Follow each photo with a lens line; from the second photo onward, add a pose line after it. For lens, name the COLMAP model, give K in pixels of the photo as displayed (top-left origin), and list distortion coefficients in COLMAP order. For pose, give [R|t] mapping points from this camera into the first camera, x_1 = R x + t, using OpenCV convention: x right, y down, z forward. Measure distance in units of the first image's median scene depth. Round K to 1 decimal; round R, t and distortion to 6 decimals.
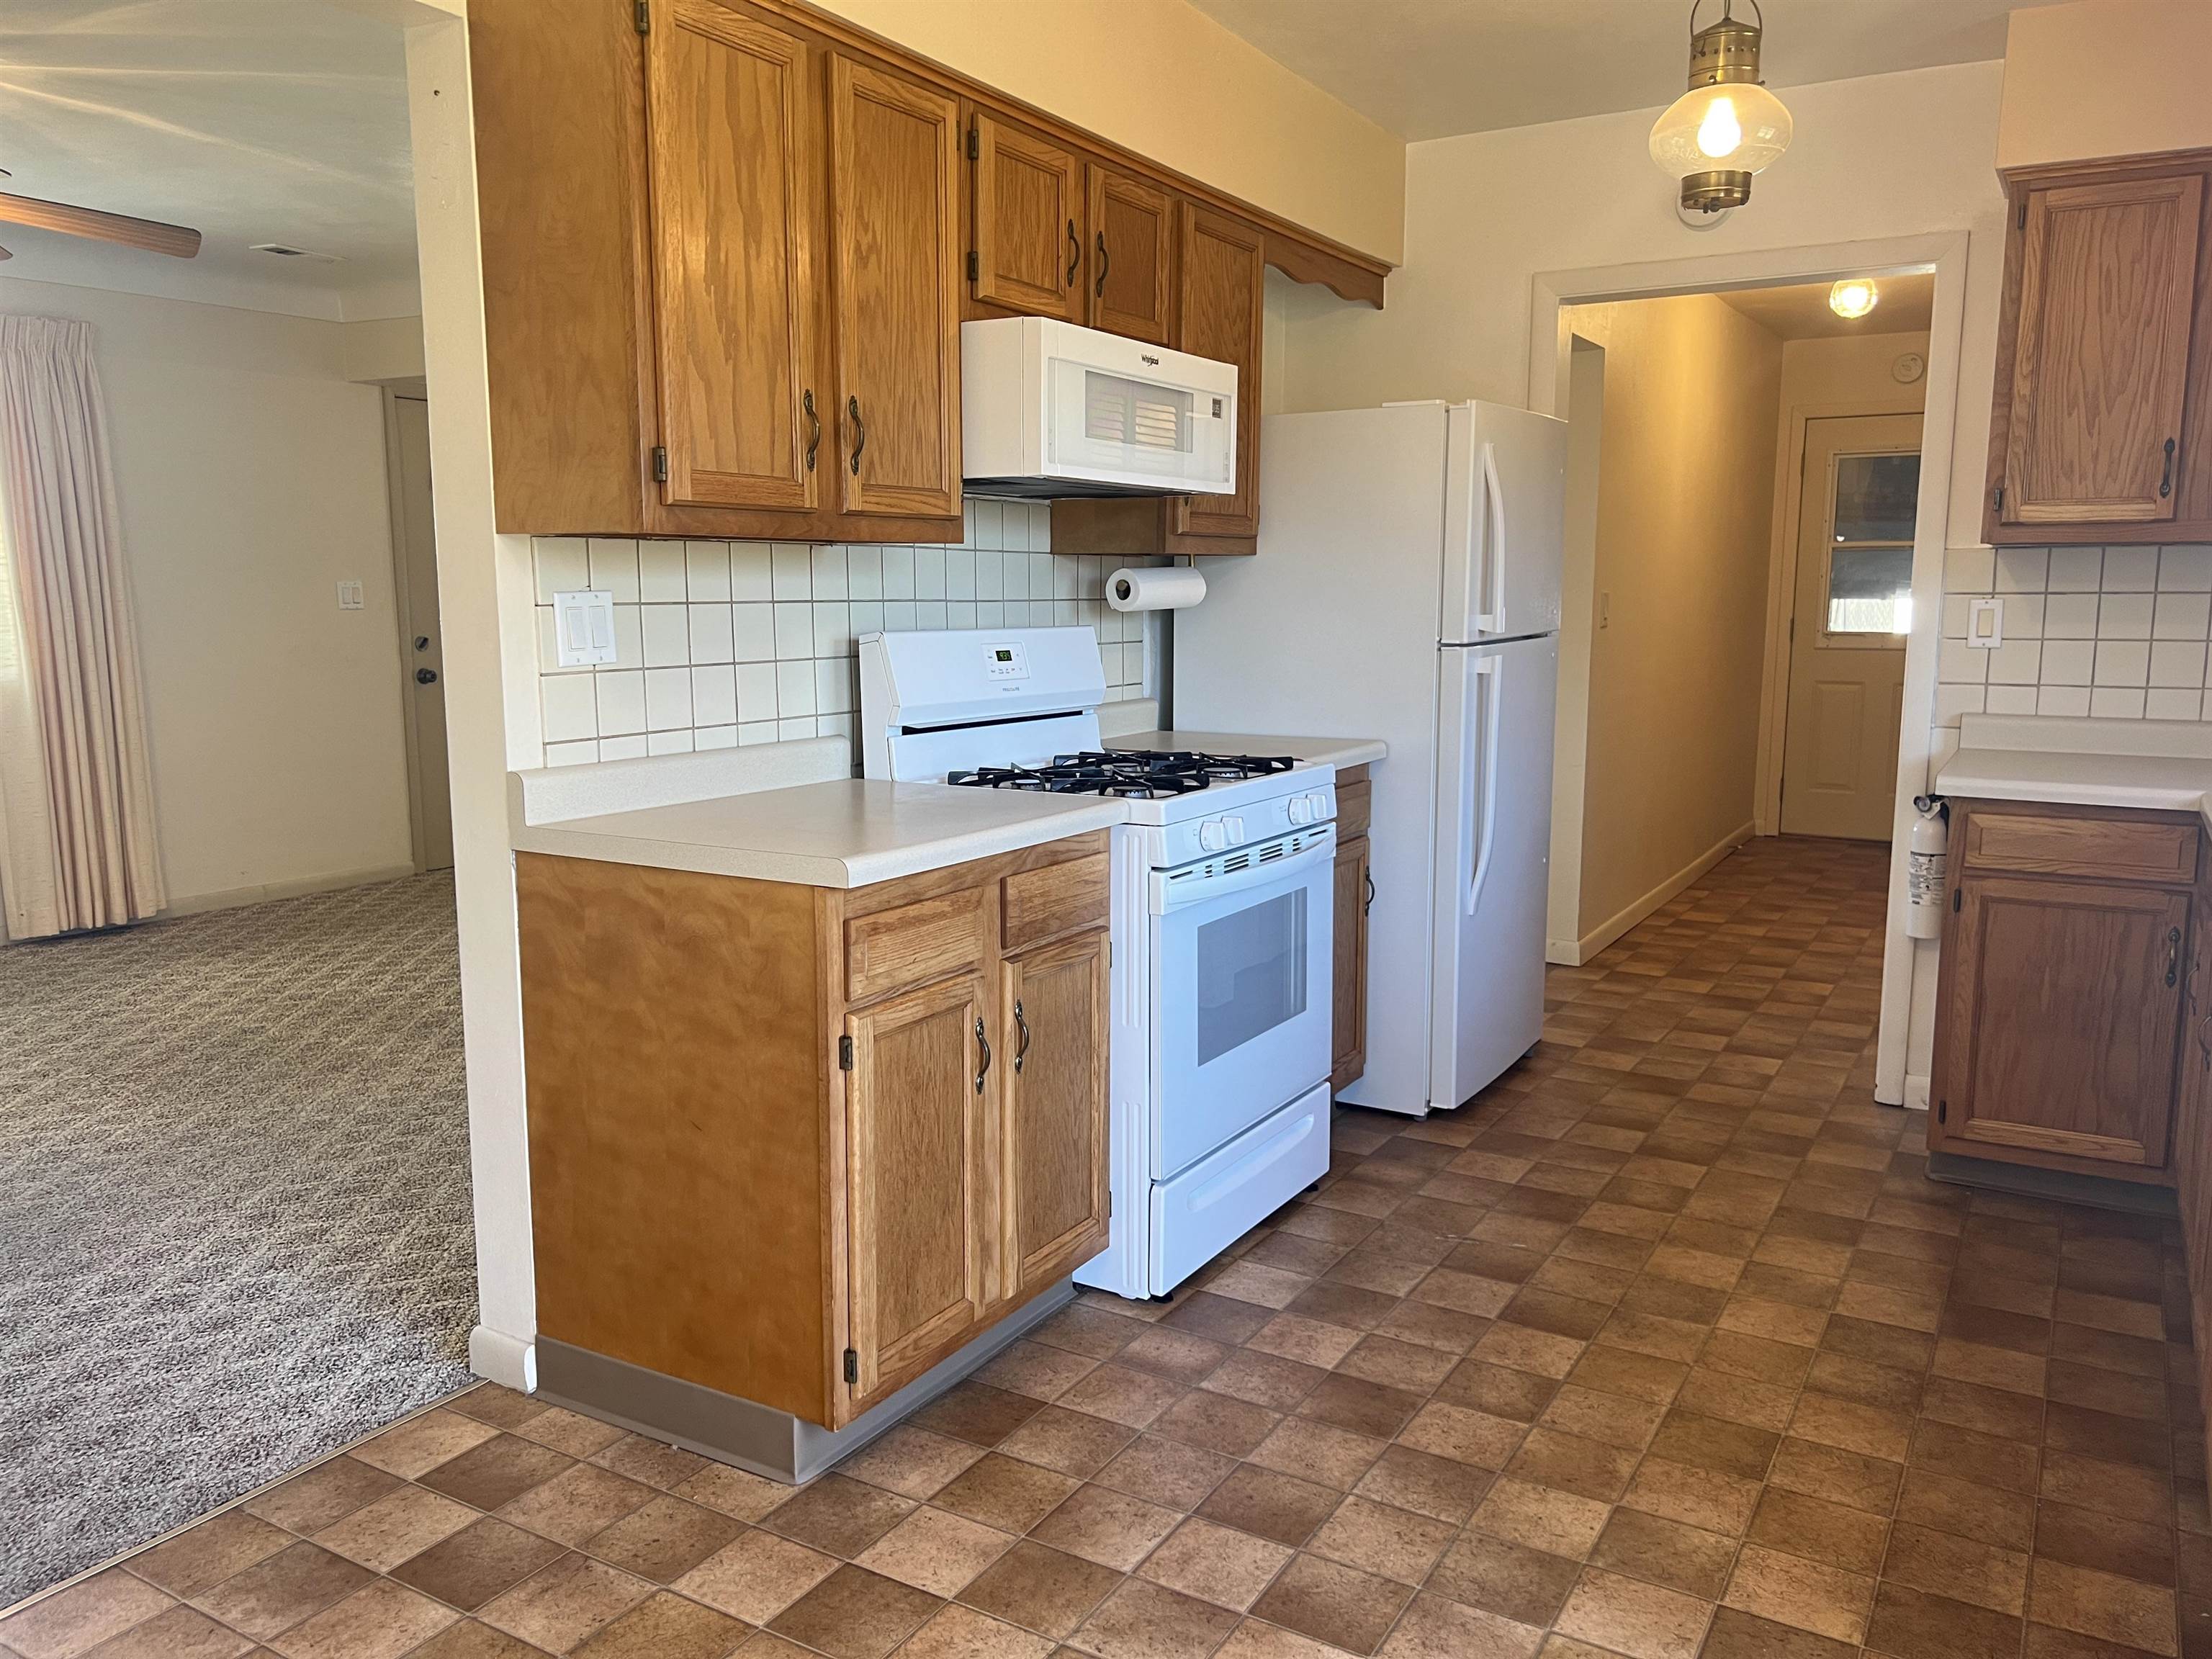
lens RADIAL K [[1652.5, 0, 1114.8], [0, 1652.5, 840.6], [0, 0, 1]] dist [0.059234, -0.066393]
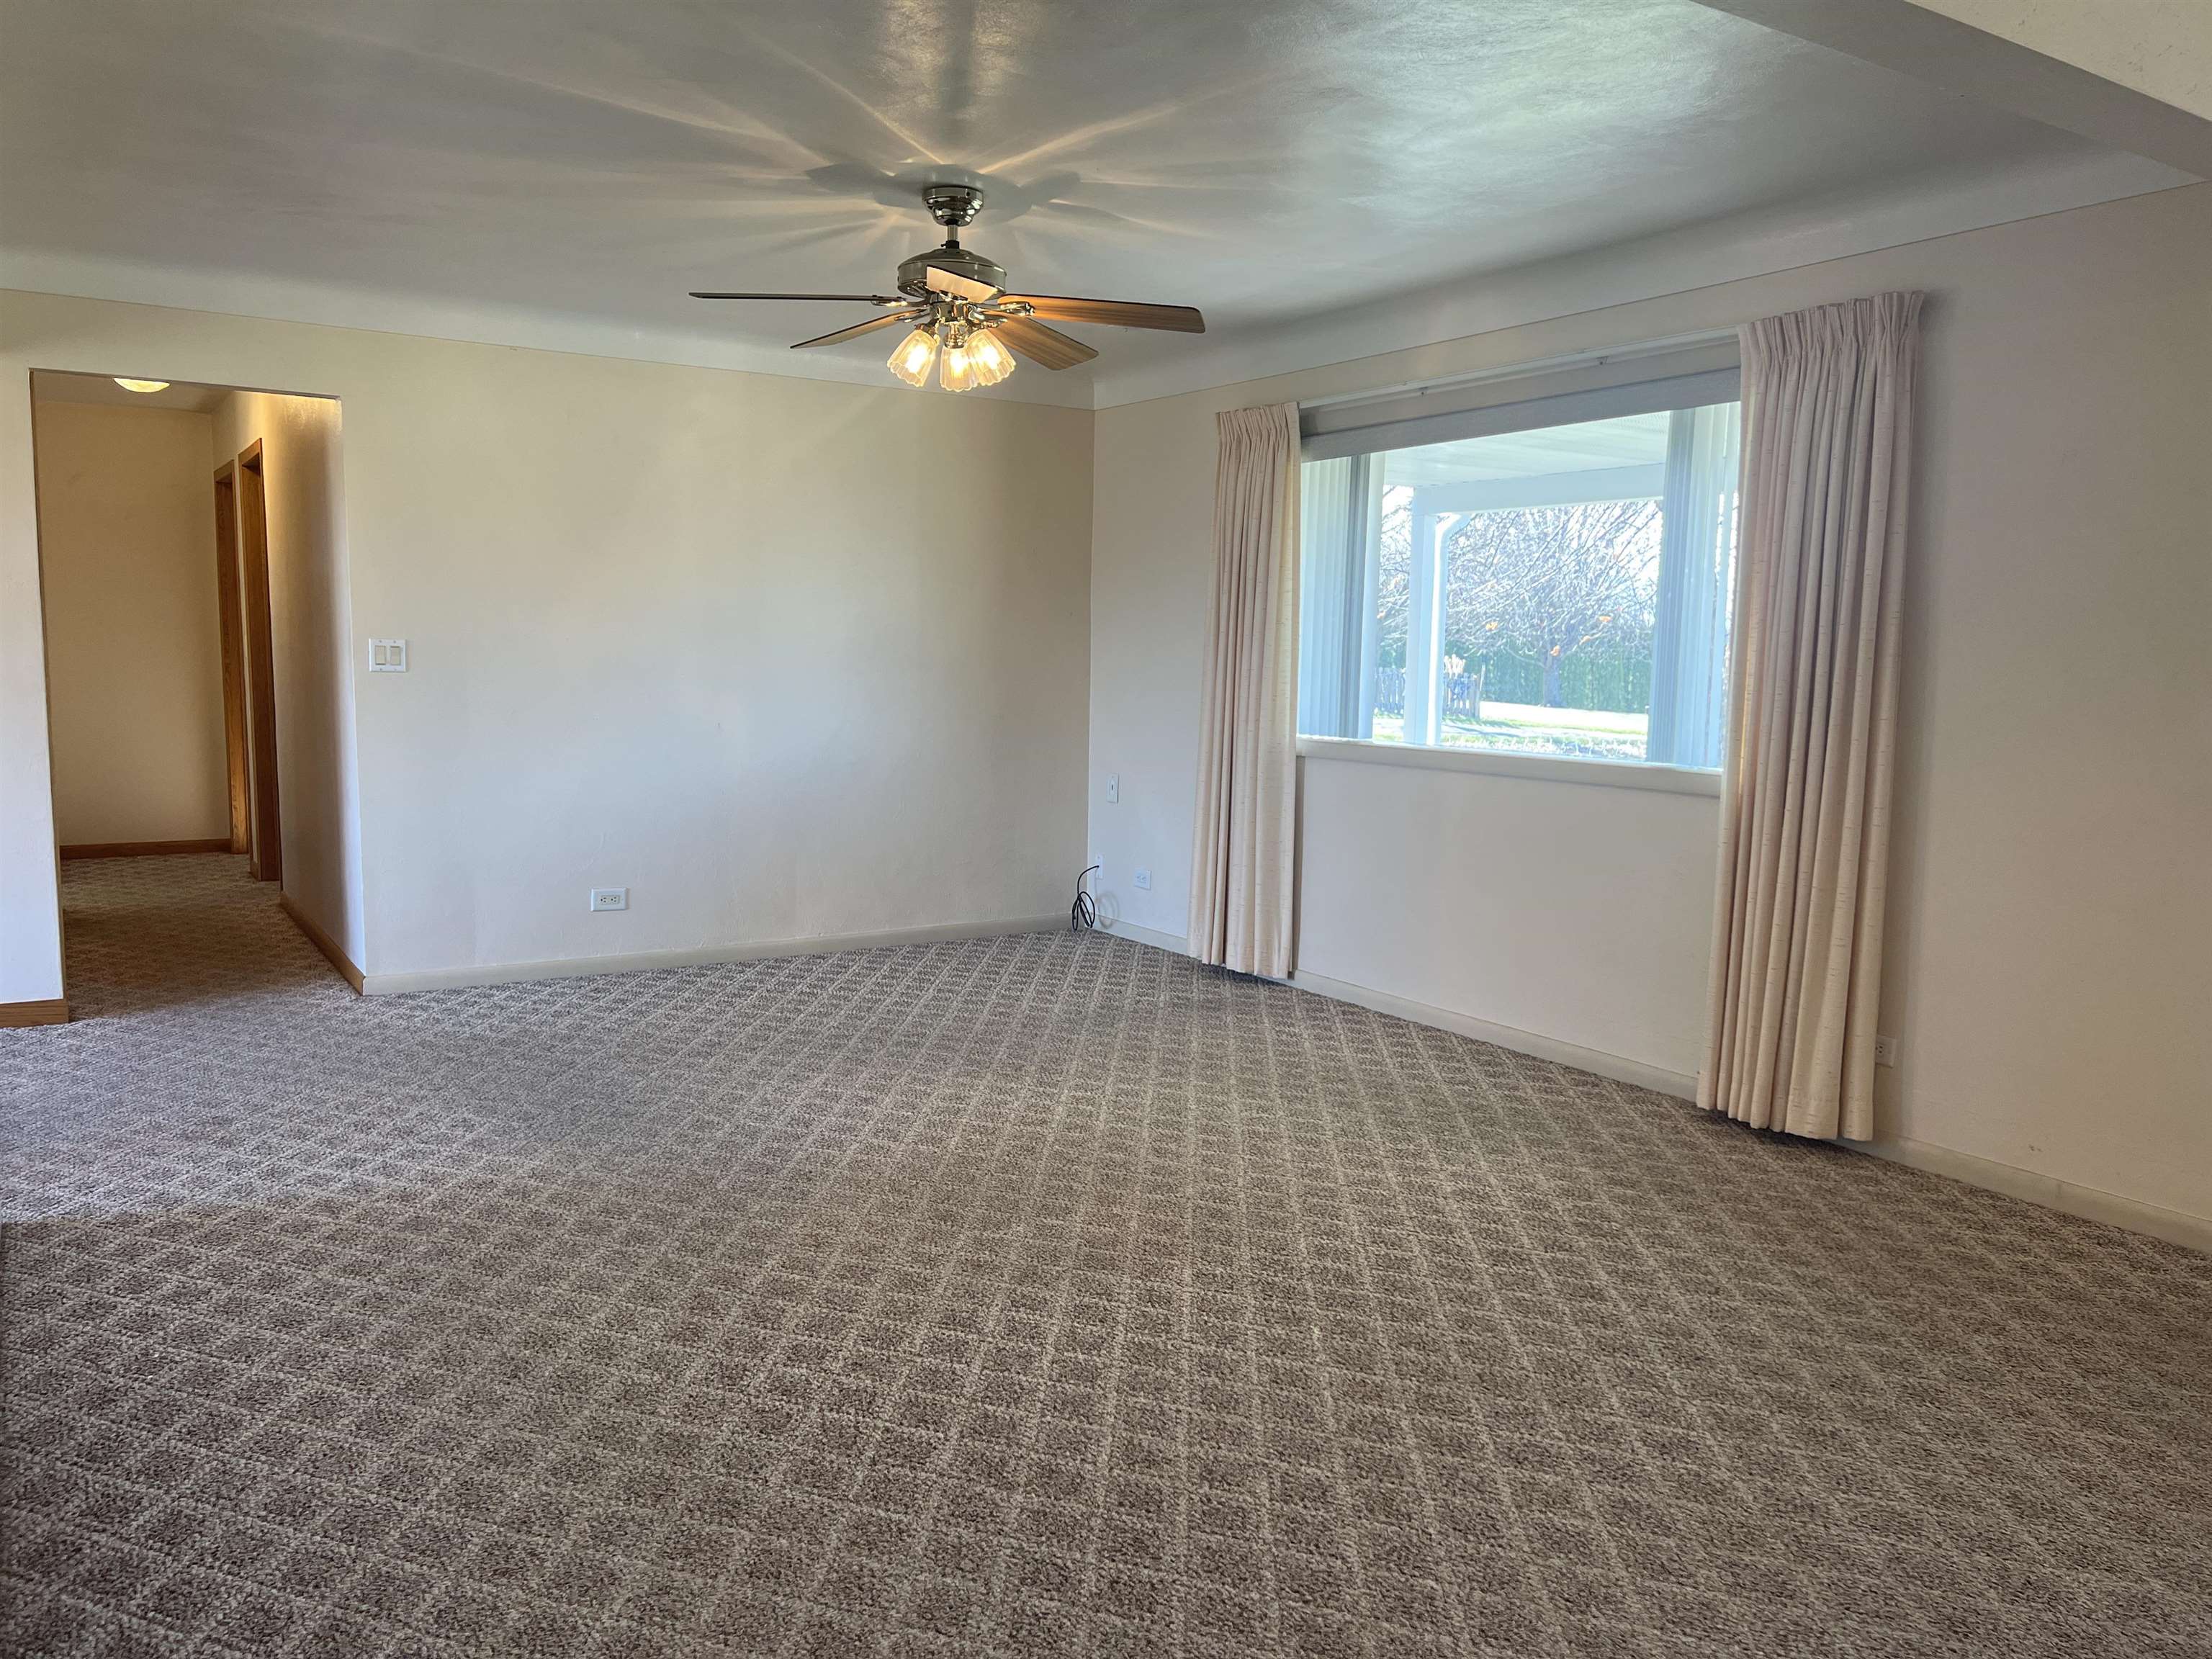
lens RADIAL K [[1652.5, 0, 1119.6], [0, 1652.5, 850.7], [0, 0, 1]] dist [0.059234, -0.066393]
pose [[-0.445933, 0.102365, -0.889193, 0.373556], [-0.159705, 0.968397, 0.191576, -0.369907], [0.880703, 0.227439, -0.415492, 2.349575]]
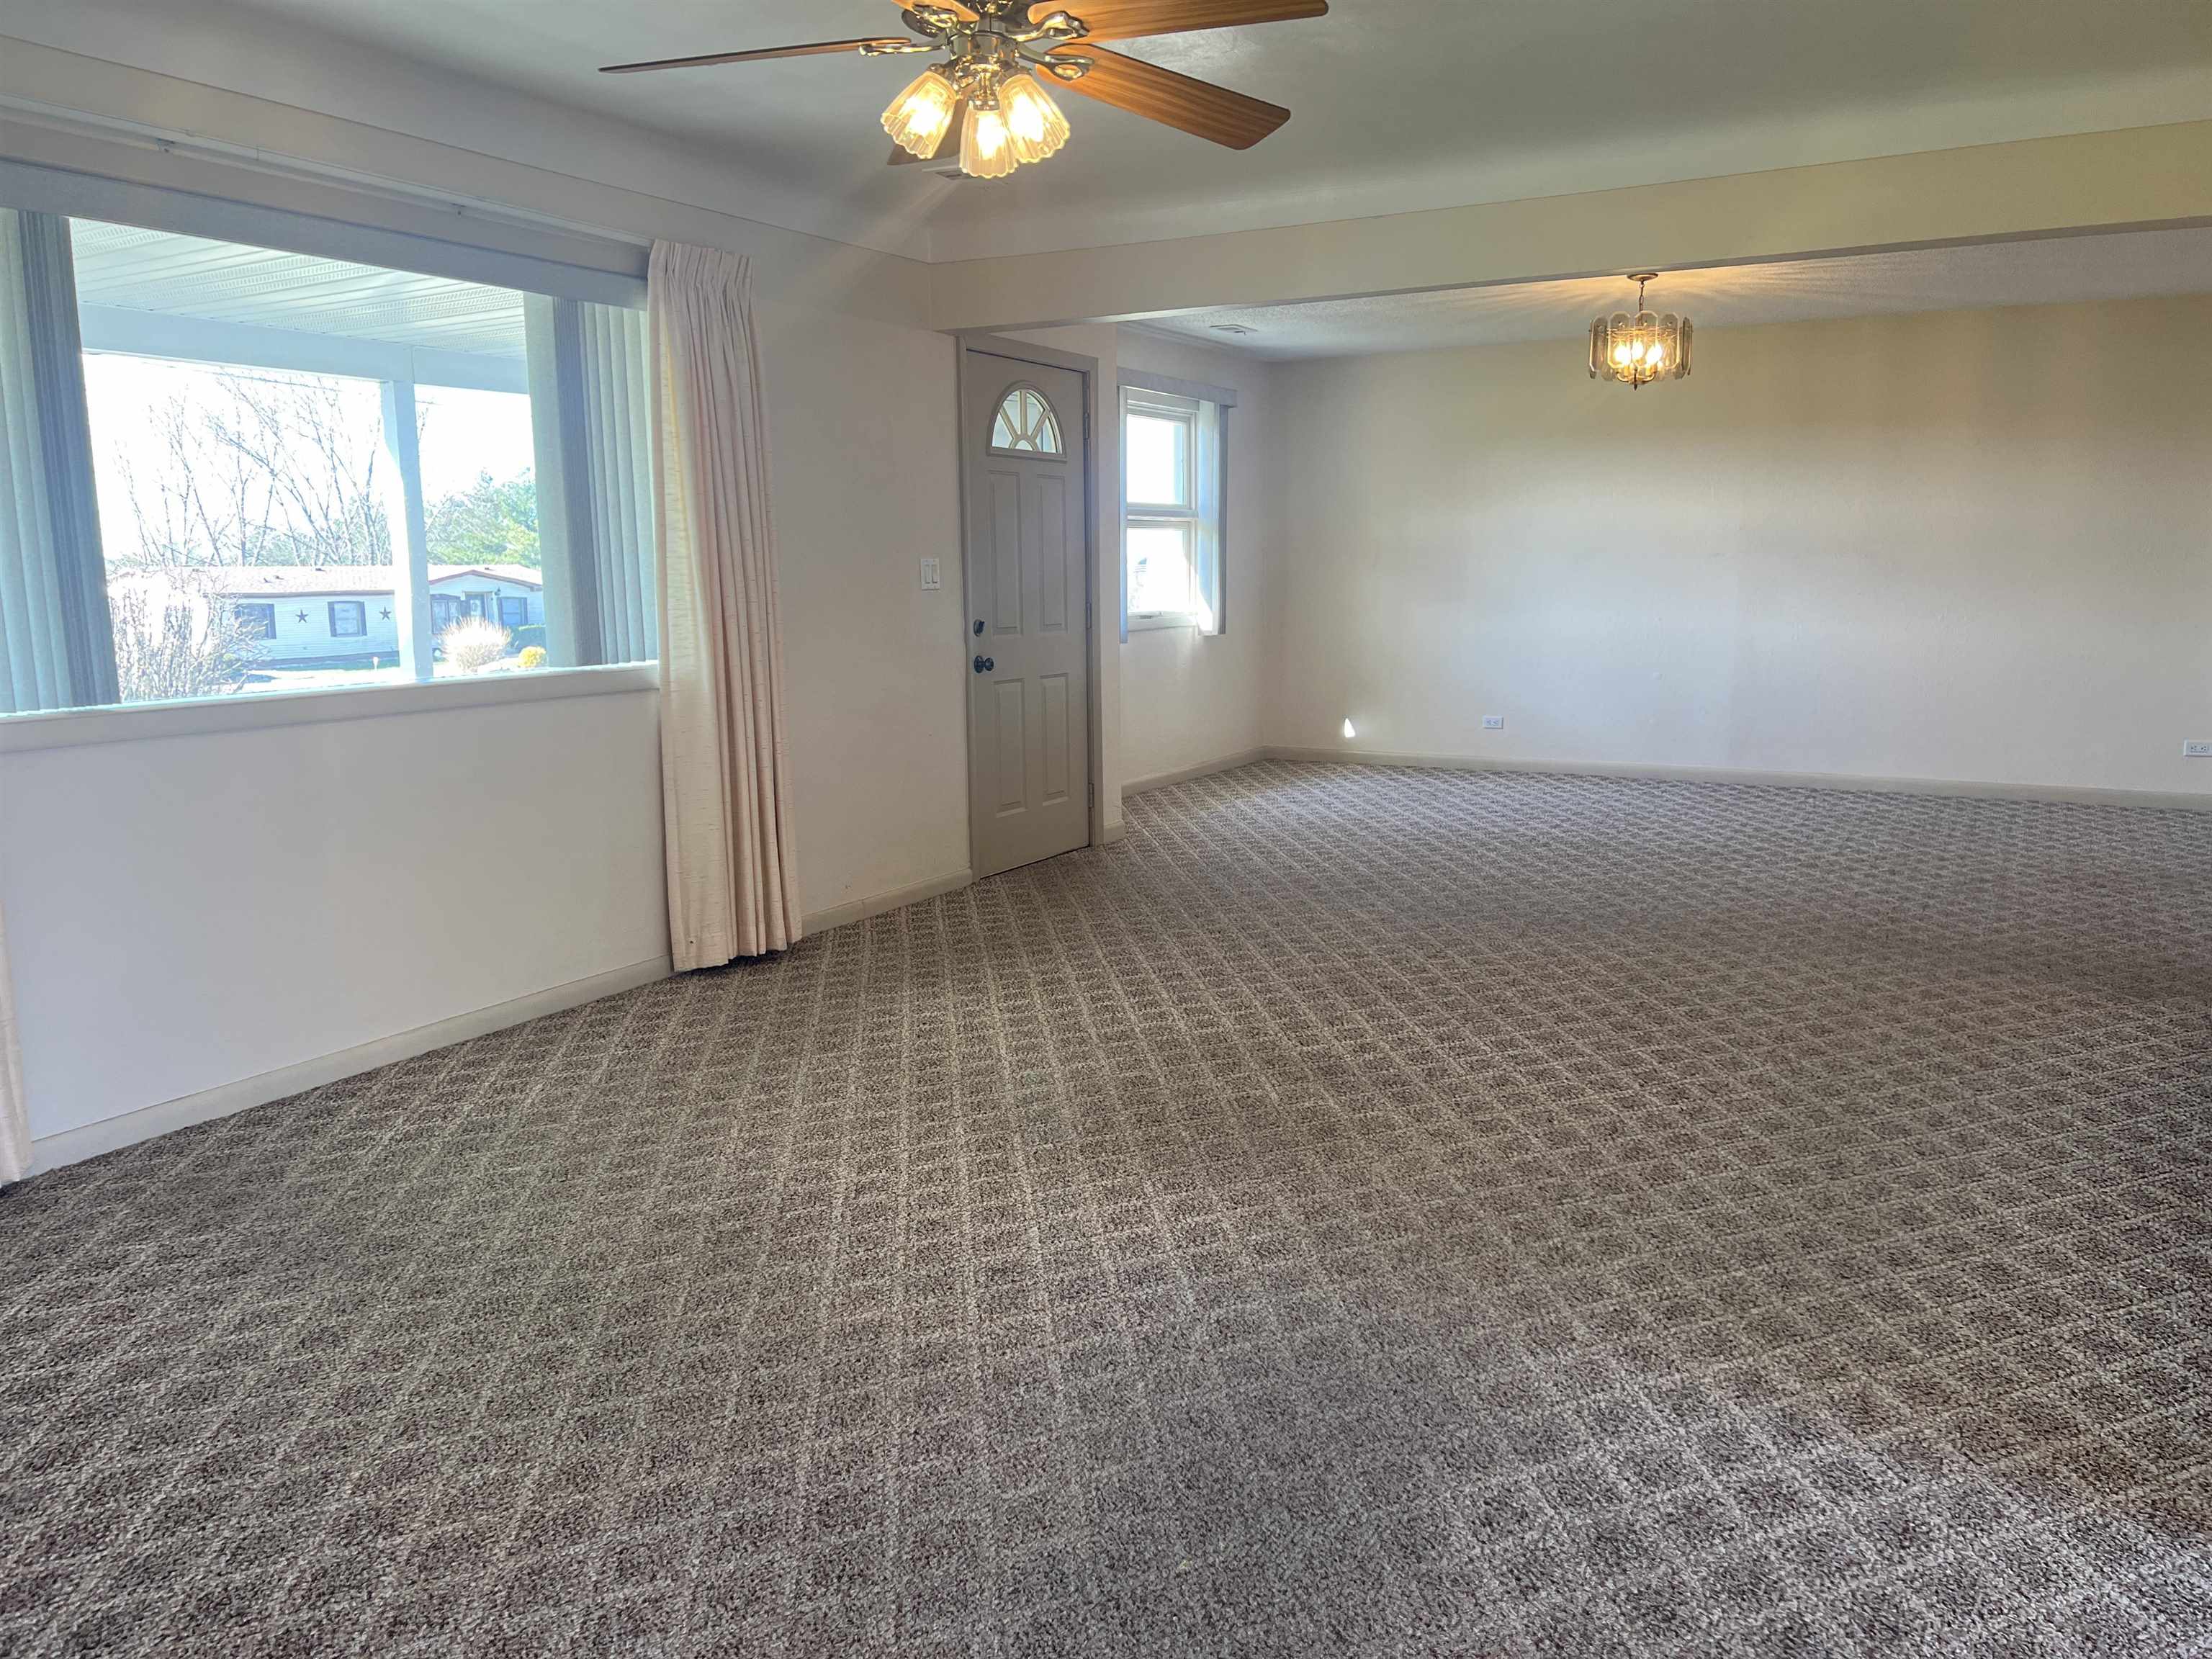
lens RADIAL K [[1652.5, 0, 1101.6], [0, 1652.5, 842.7], [0, 0, 1]] dist [0.059234, -0.066393]
pose [[0.999800, -0.013562, 0.014727, -0.999547], [0.013395, 0.999845, 0.011424, -0.032298], [-0.014880, -0.011224, 0.999826, 0.301811]]
